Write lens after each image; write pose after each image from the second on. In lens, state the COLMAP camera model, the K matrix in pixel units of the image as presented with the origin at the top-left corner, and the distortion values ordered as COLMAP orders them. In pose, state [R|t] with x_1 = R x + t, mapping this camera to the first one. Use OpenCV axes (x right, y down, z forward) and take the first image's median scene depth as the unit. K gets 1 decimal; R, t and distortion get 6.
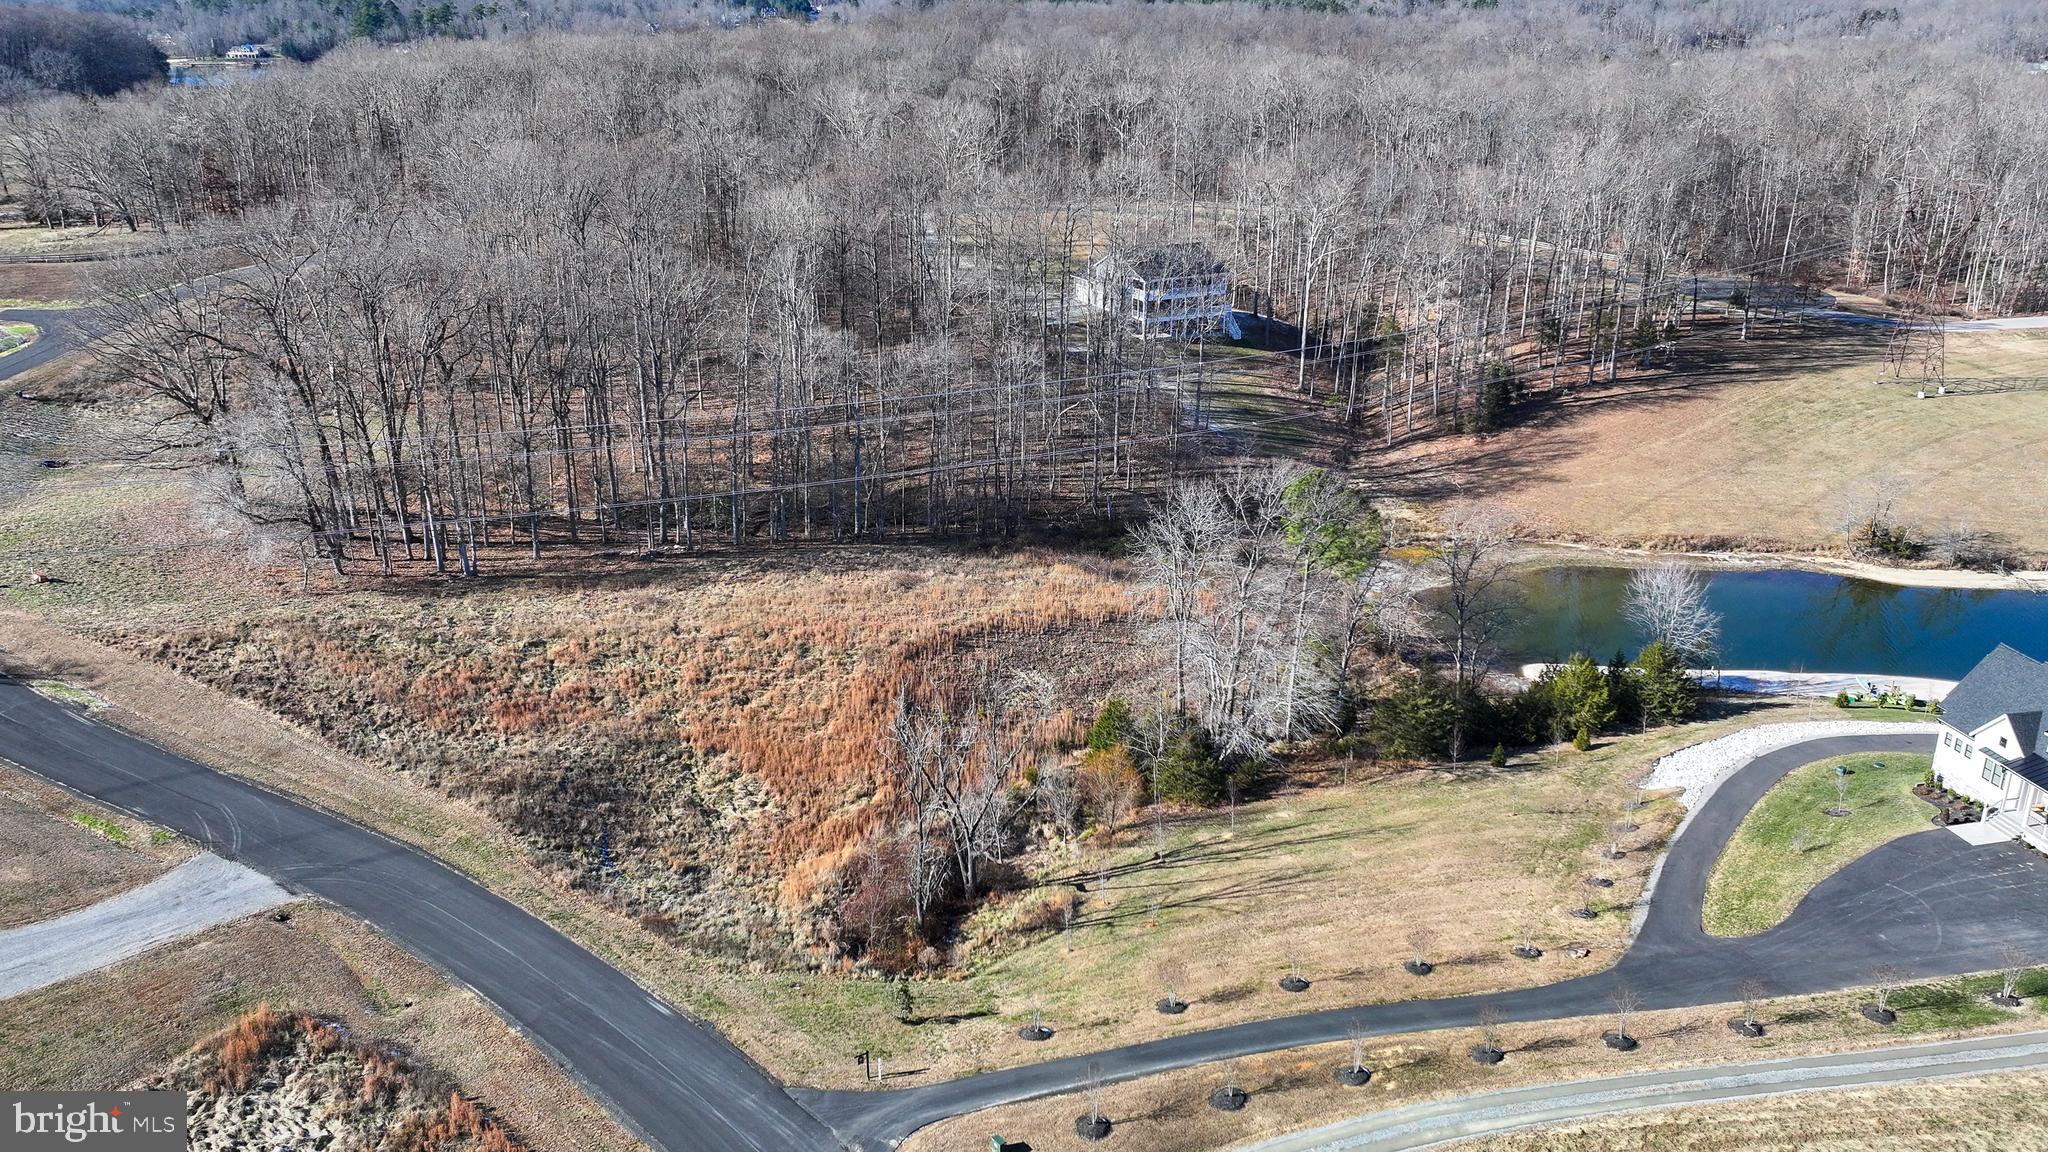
lens RADIAL K [[1682.2, 0, 1026.4], [0, 1682.2, 587.6], [0, 0, 1]] dist [0.014848, -0.015780]
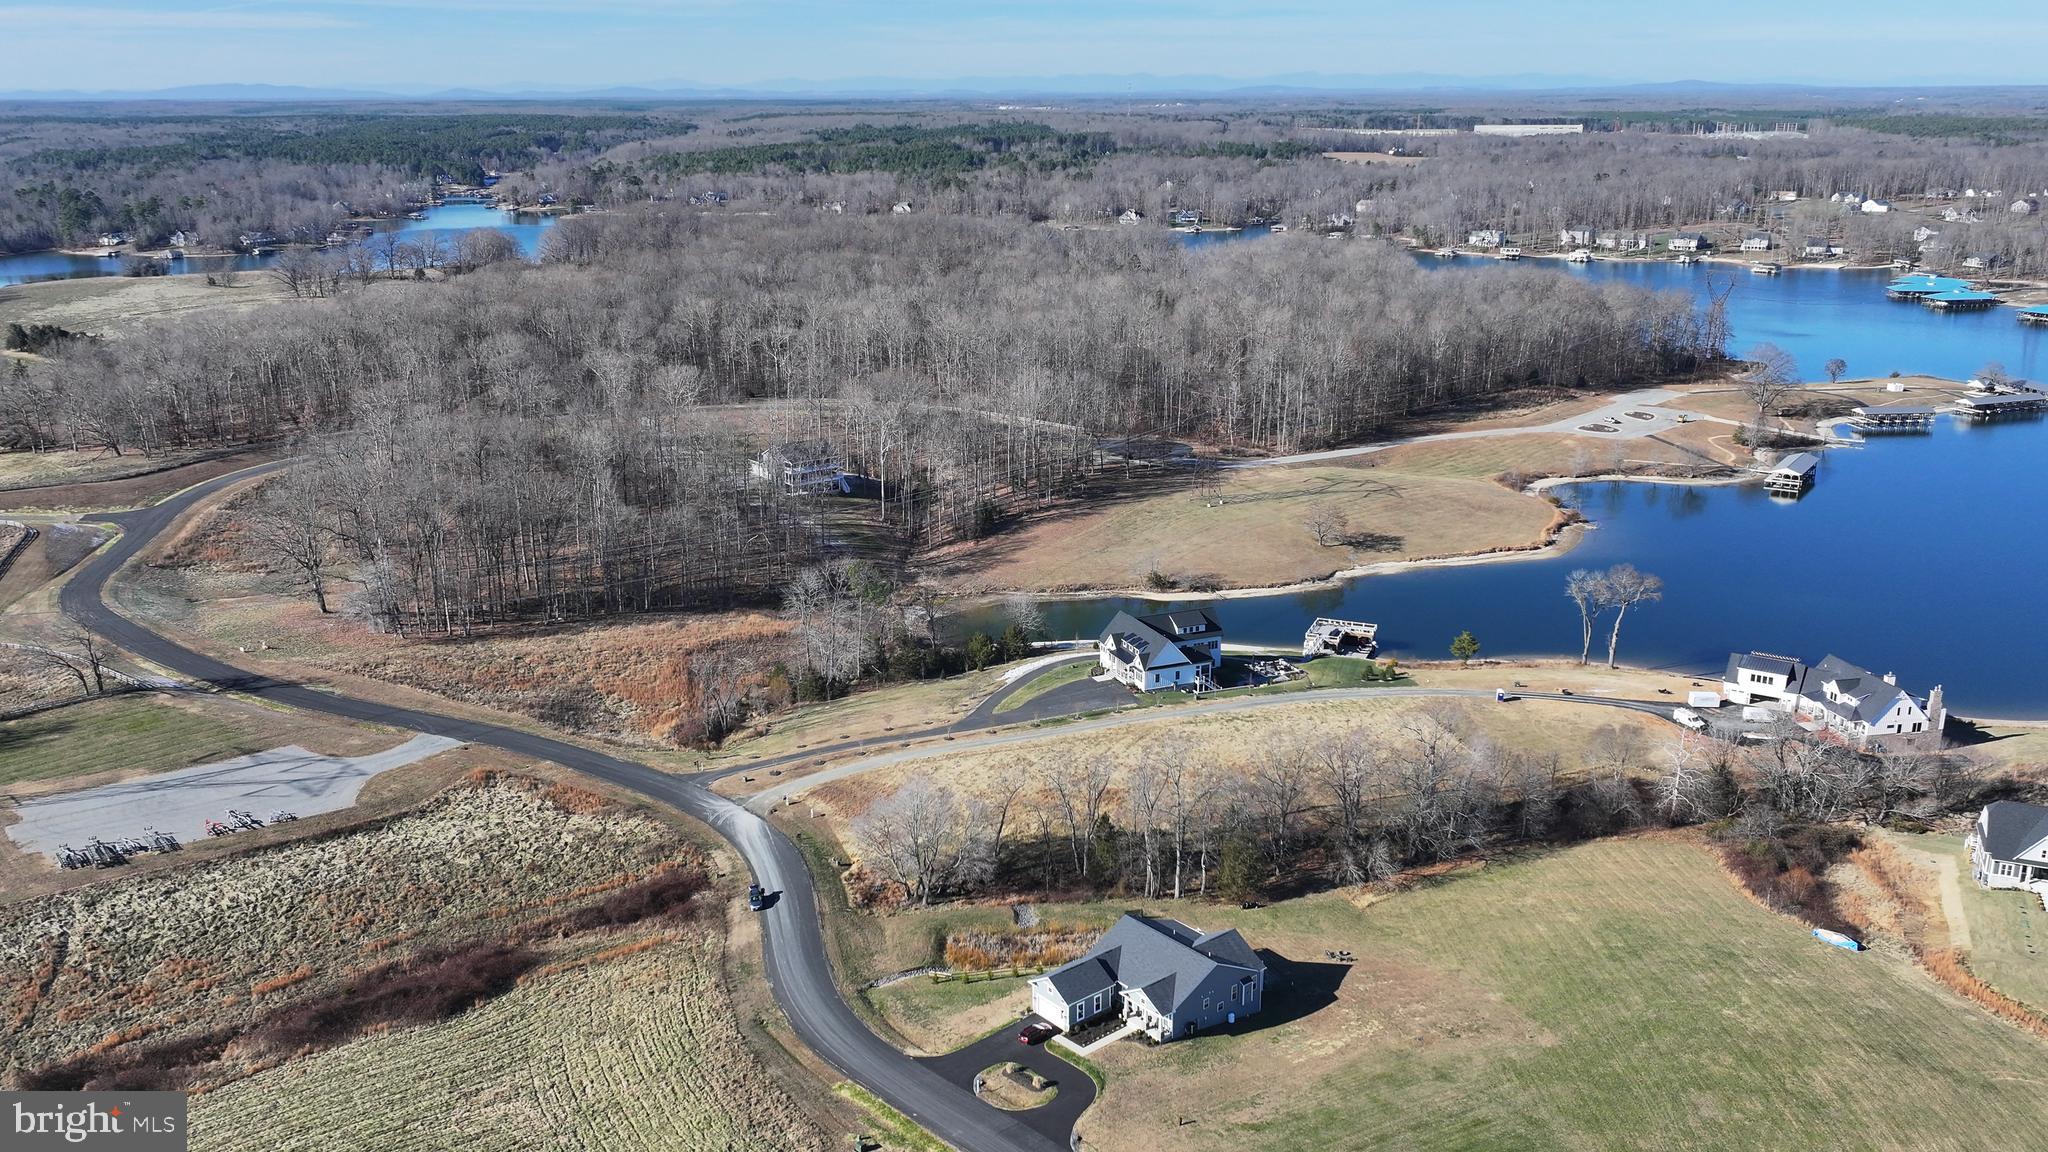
lens RADIAL K [[1682.2, 0, 1030.6], [0, 1682.2, 578.0], [0, 0, 1]] dist [0.014848, -0.015780]
pose [[0.980674, -0.060817, 0.185954, -0.028463], [0.074230, 0.995052, -0.066036, 0.107493], [-0.181018, 0.078564, 0.980337, -1.137734]]
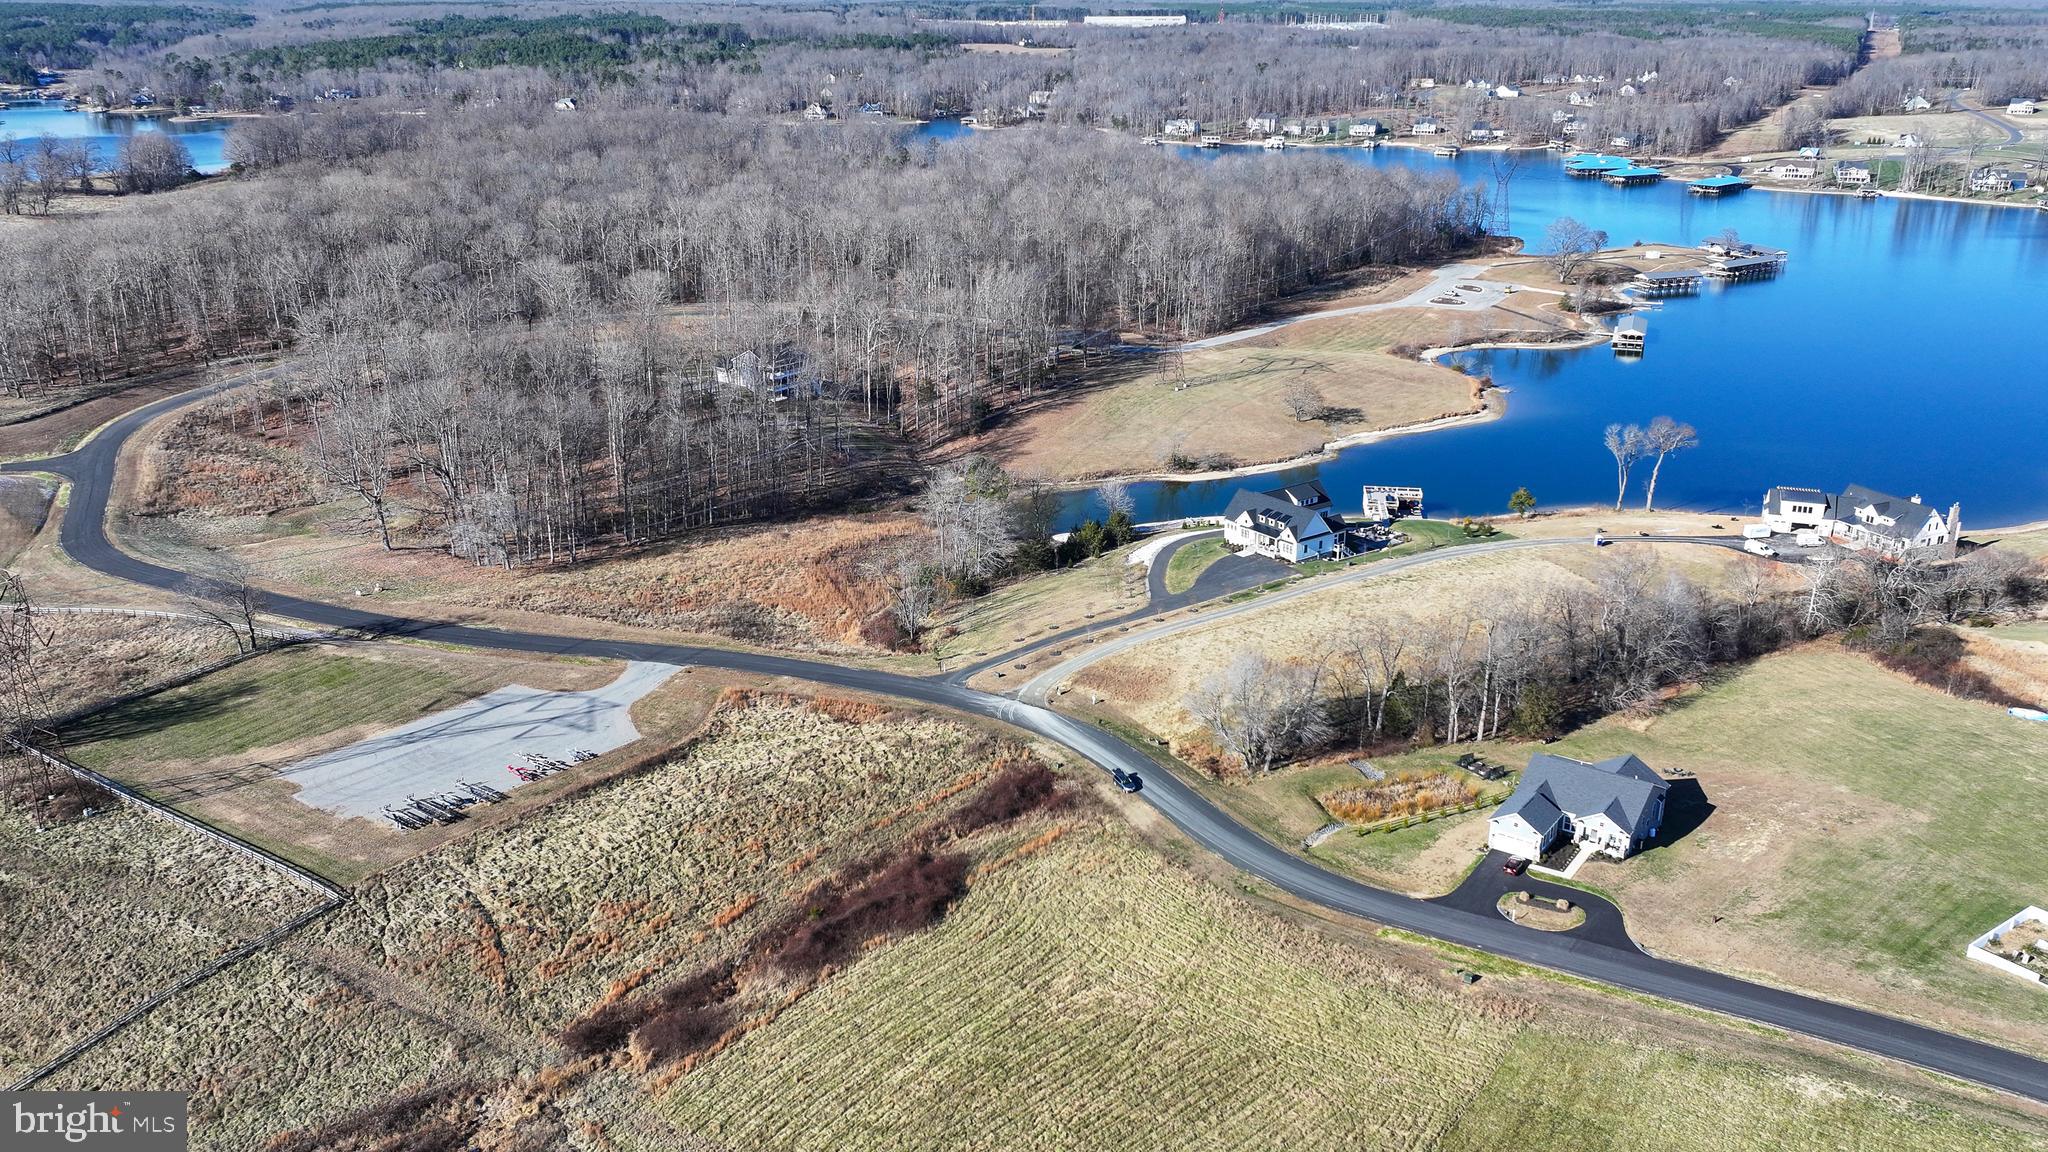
lens RADIAL K [[1682.2, 0, 1032.0], [0, 1682.2, 573.8], [0, 0, 1]] dist [0.014848, -0.015780]
pose [[0.901089, -0.146372, 0.408184, -0.630966], [0.152483, 0.988147, 0.017729, 0.051959], [-0.405941, 0.046266, 0.912727, -0.987656]]
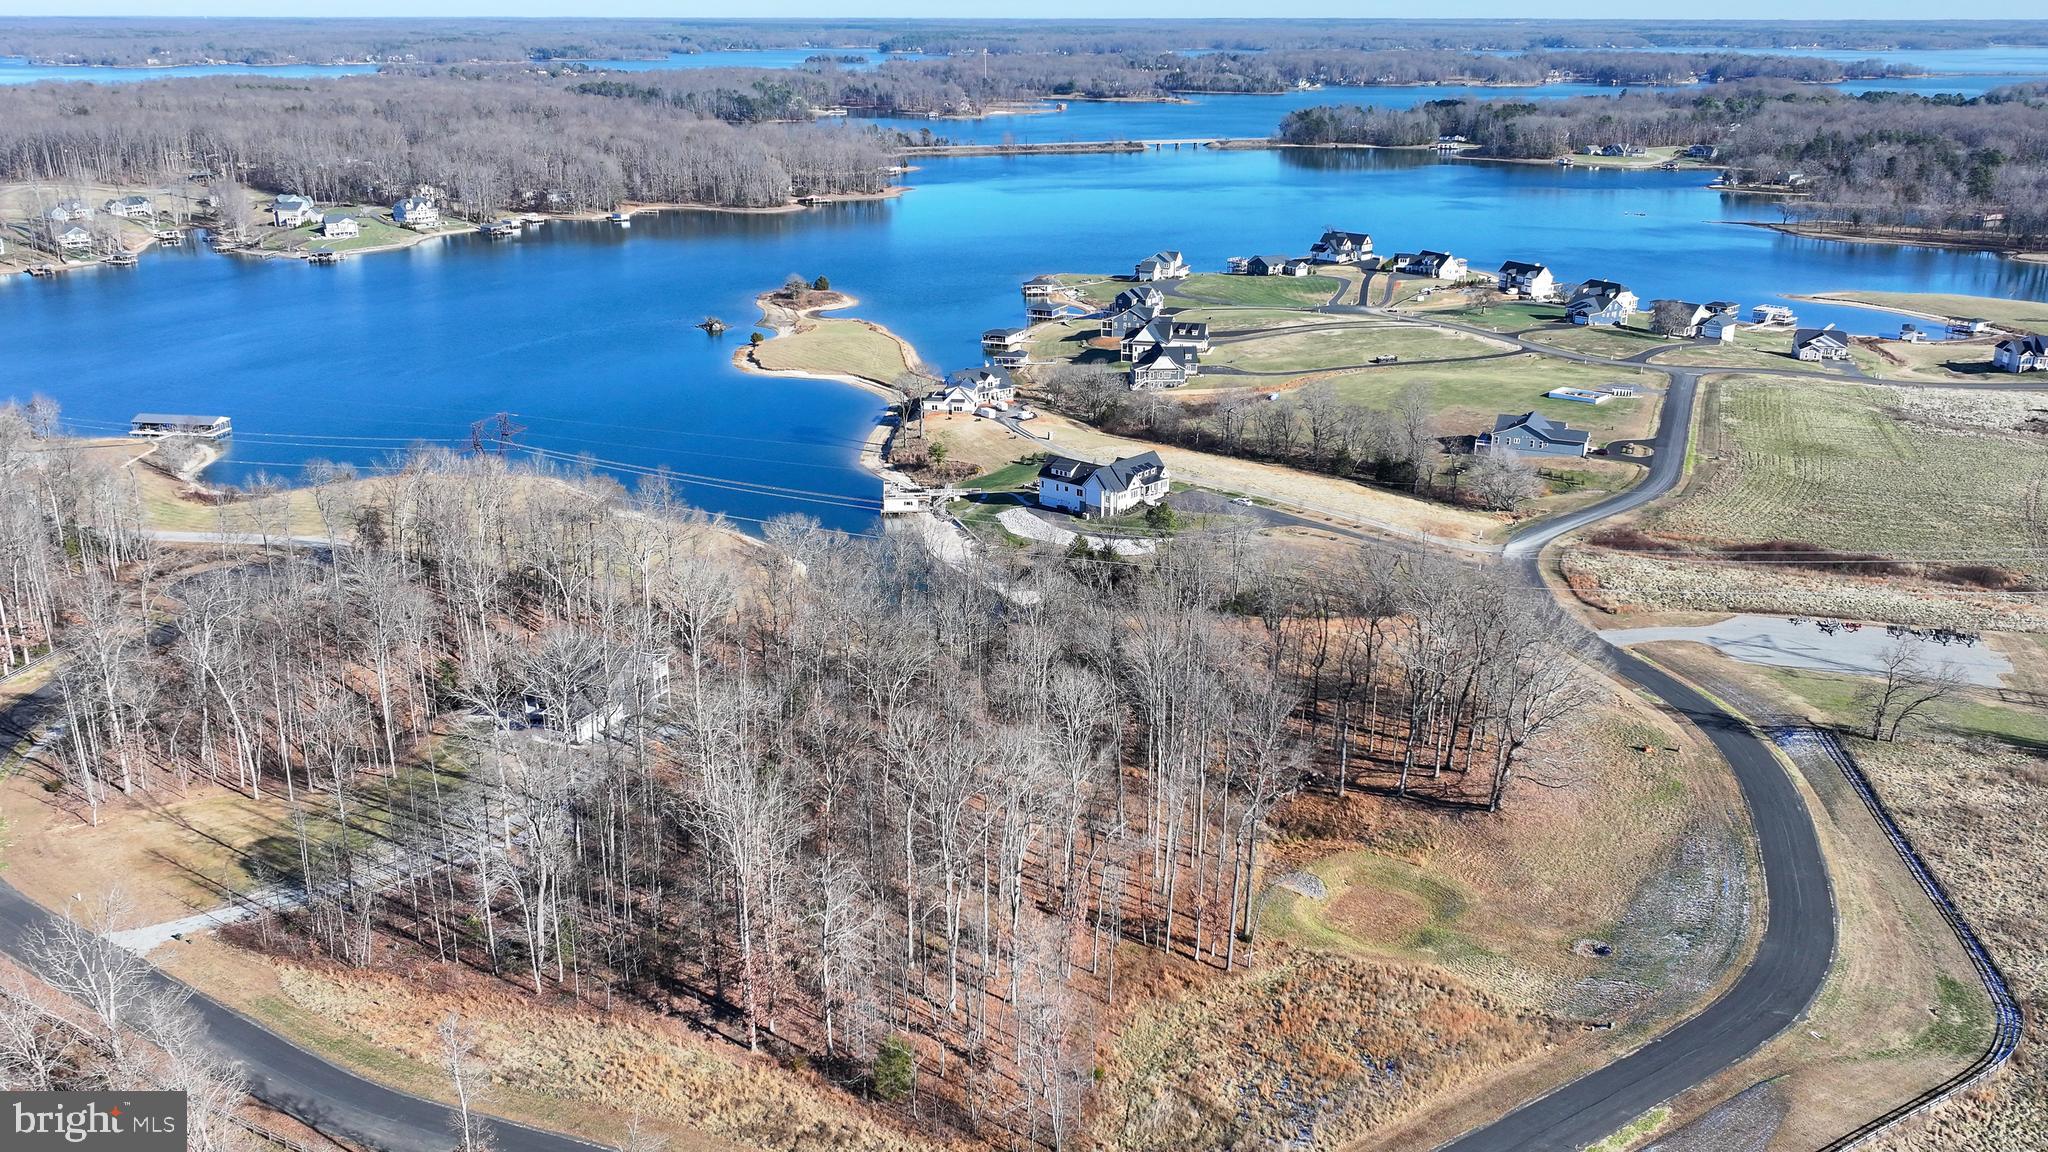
lens RADIAL K [[1682.2, 0, 1018.6], [0, 1682.2, 583.0], [0, 0, 1]] dist [0.014848, -0.015780]
pose [[-0.610008, -0.268771, 0.745421, -1.273910], [0.264903, 0.817423, 0.511513, -1.060024], [-0.746804, 0.509491, -0.427437, 1.903082]]
